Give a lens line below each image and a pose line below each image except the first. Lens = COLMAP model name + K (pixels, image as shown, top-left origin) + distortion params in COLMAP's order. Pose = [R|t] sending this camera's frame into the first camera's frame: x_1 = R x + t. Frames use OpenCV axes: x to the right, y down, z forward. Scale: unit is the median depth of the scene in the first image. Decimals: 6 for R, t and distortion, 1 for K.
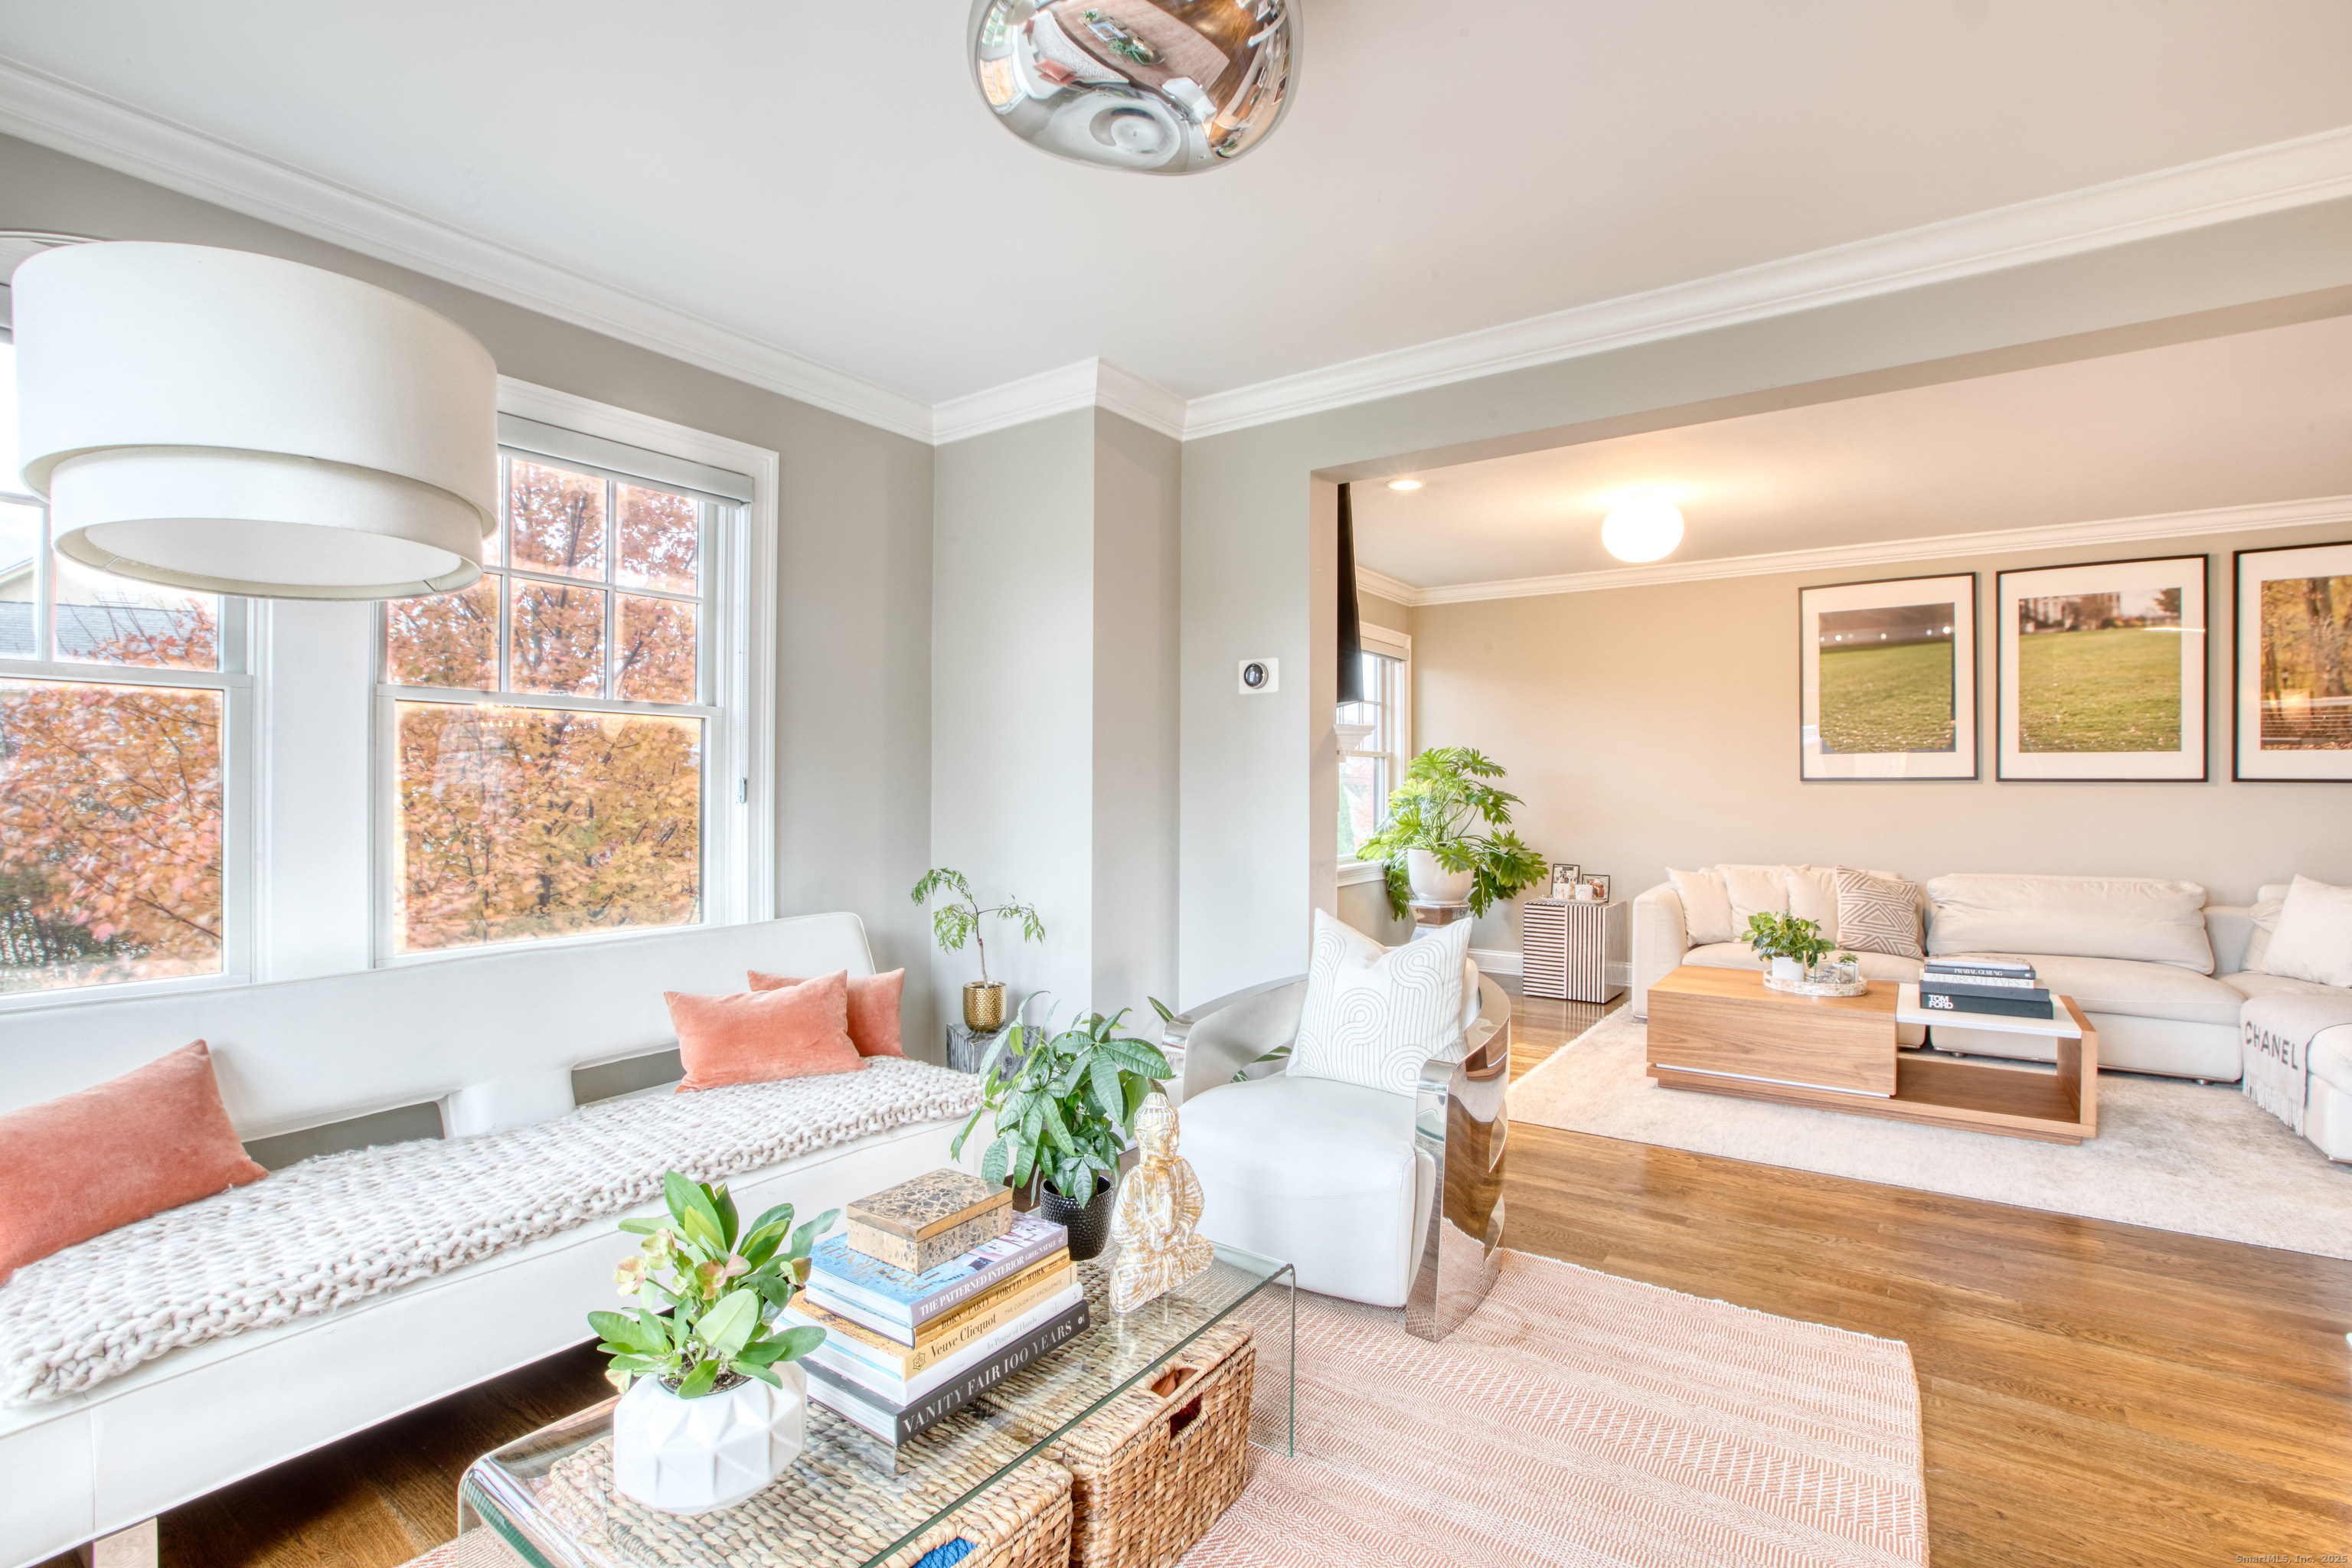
lens RADIAL K [[1065.0, 0, 1178.3], [0, 1065.0, 782.5], [0, 0, 1]] dist [-0.019549, 0.001395]
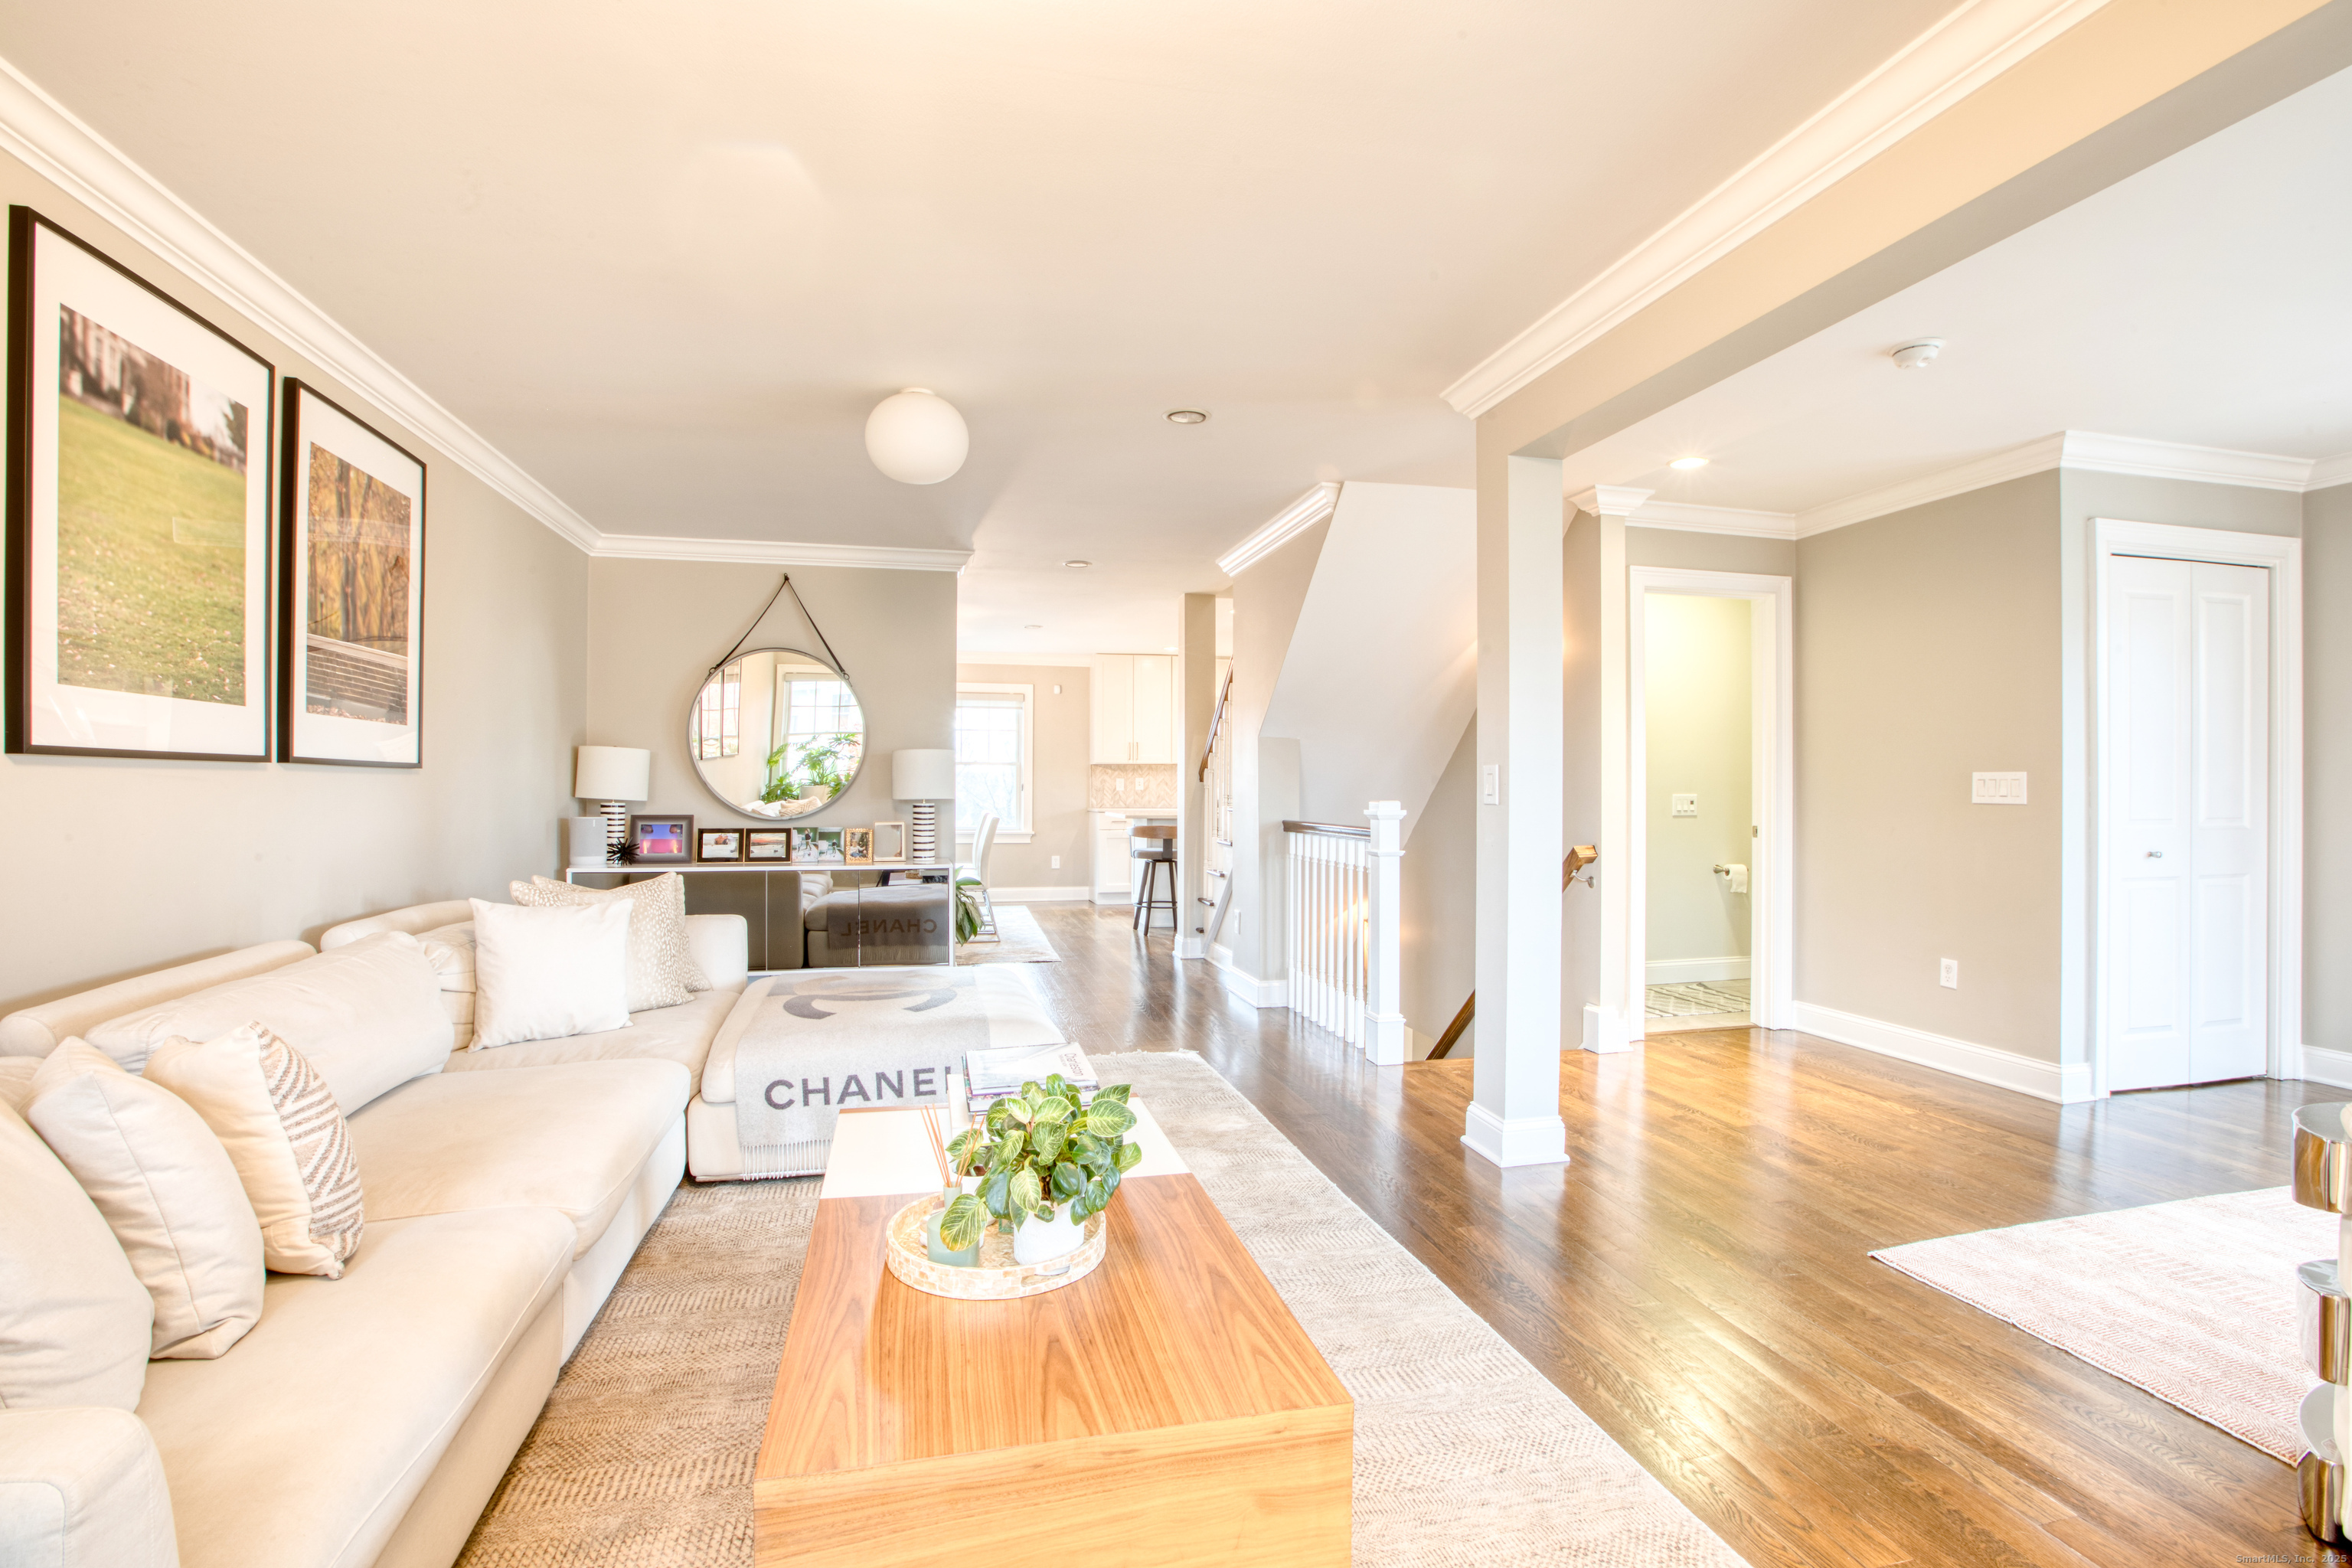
lens RADIAL K [[1065.0, 0, 1164.1], [0, 1065.0, 782.0], [0, 0, 1]] dist [-0.019549, 0.001395]
pose [[-0.746368, -0.004247, 0.665520, 0.227176], [-0.005286, 0.999986, 0.000454, 0.008043], [-0.665512, -0.003179, -0.746380, 1.079192]]
